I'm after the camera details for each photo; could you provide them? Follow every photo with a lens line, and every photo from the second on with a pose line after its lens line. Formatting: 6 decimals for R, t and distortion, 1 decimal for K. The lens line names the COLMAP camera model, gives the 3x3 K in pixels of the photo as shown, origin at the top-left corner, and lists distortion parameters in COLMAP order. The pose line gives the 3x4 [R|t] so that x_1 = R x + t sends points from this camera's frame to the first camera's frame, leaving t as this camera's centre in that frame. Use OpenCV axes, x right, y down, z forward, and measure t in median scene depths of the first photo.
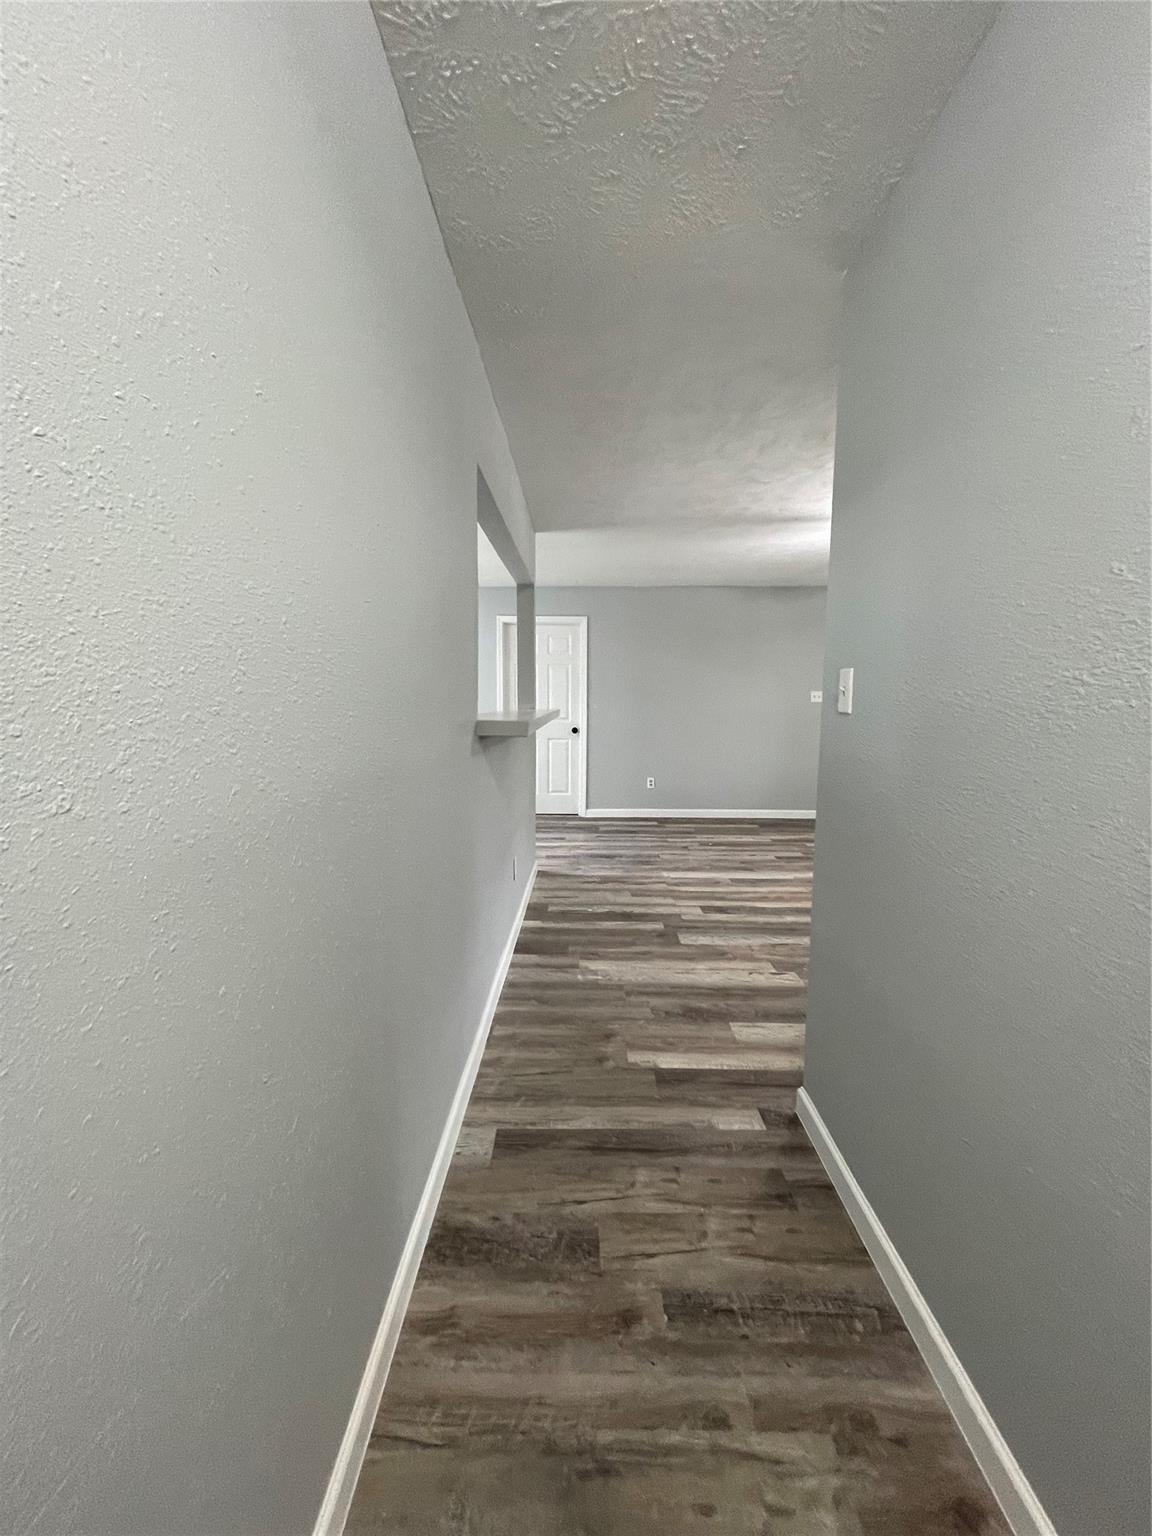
lens RADIAL K [[619.5, 0, 562.1], [0, 619.5, 762.2], [0, 0, 1]] dist [0.001914, -0.000120]
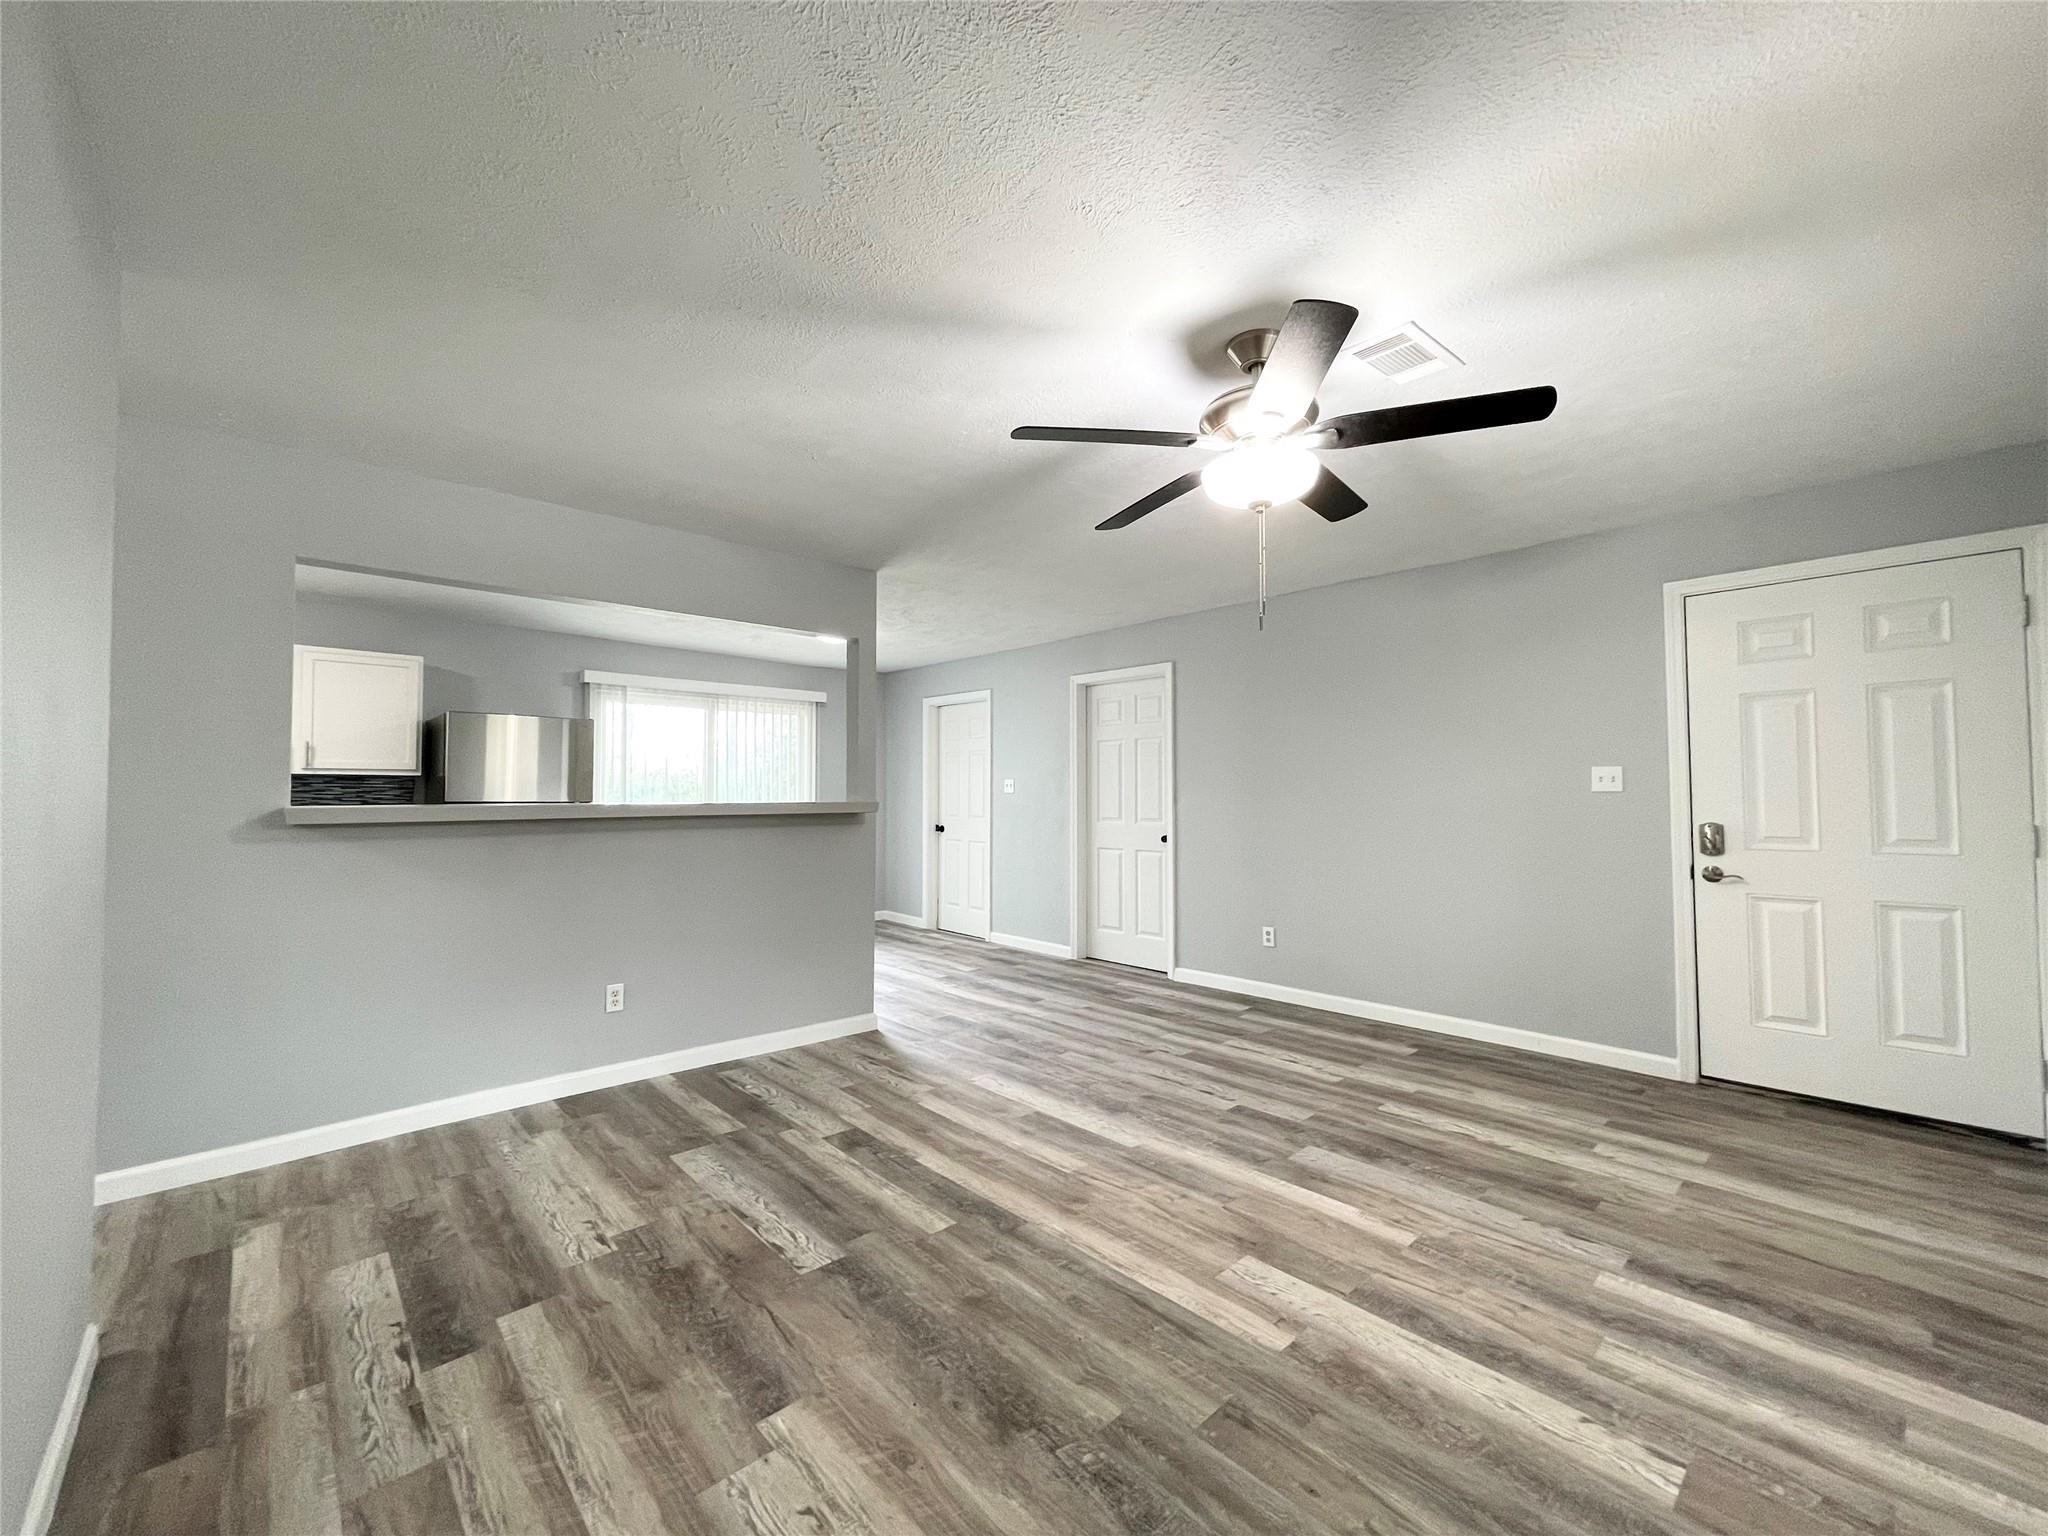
lens RADIAL K [[826.0, 0, 1007.2], [0, 826.0, 763.9], [0, 0, 1]] dist [0.001914, -0.000120]
pose [[0.691770, -0.032841, -0.721371, 0.928054], [-0.073862, 0.990508, -0.115925, -0.032431], [0.718331, 0.133476, 0.682778, 0.531702]]
